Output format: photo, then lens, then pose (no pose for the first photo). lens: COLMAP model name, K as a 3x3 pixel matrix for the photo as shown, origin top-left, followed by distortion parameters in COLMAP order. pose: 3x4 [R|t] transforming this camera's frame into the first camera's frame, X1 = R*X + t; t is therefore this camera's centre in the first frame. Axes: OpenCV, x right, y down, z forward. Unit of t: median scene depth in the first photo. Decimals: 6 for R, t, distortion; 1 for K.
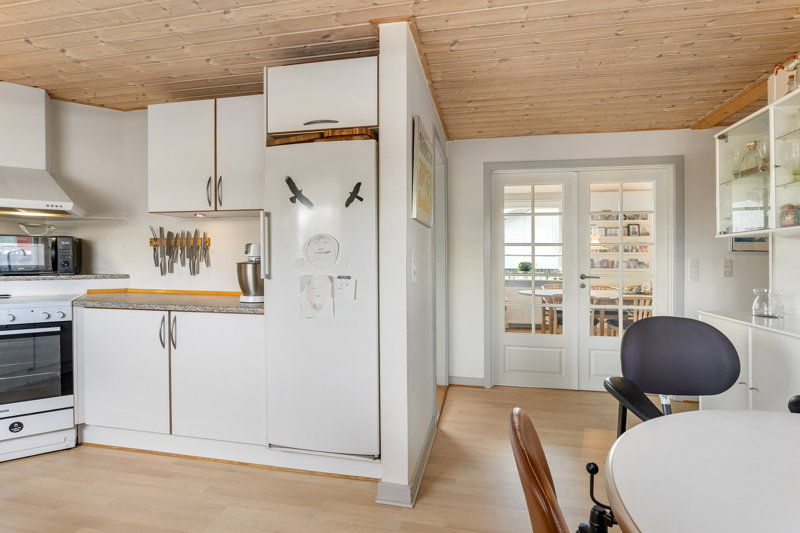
lens RADIAL K [[388.0, 0, 400.9], [0, 388.0, 258.4], [0, 0, 1]] dist [-0.002340, -0.000013]
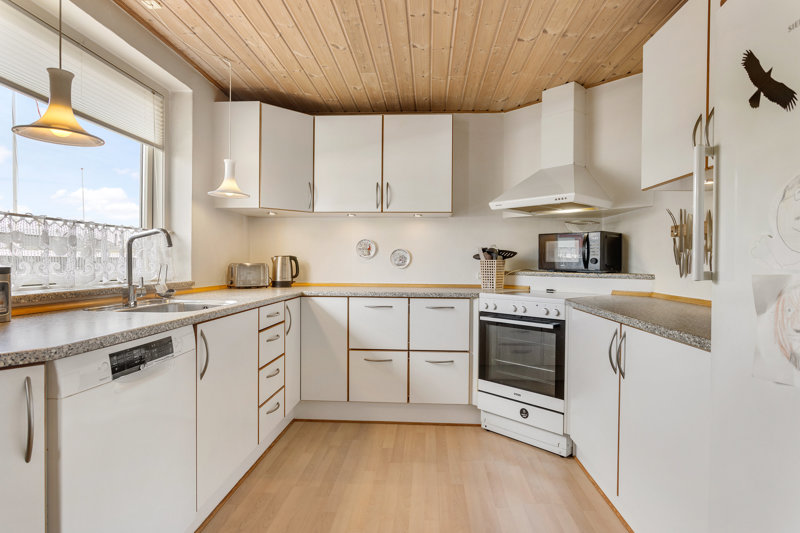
lens RADIAL K [[437.6, 0, 400.3], [0, 437.6, 269.3], [0, 0, 1]] dist [-0.000331, 0.000009]
pose [[0.160132, 0.014470, -0.986990, 0.099896], [-0.005450, 0.999890, 0.013775, 0.022682], [0.987081, 0.003174, 0.160194, 0.377359]]
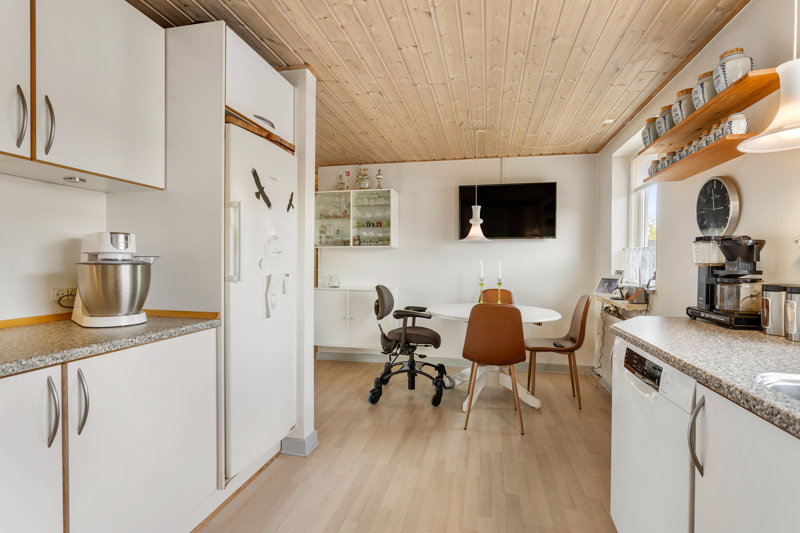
lens RADIAL K [[388.0, 0, 400.9], [0, 388.0, 258.4], [0, 0, 1]] dist [-0.002340, -0.000013]
pose [[0.001448, 0.006253, 0.999979, -0.859196], [-0.011415, 0.999915, -0.006236, 0.002498], [-0.999934, -0.011405, 0.001519, 0.460542]]
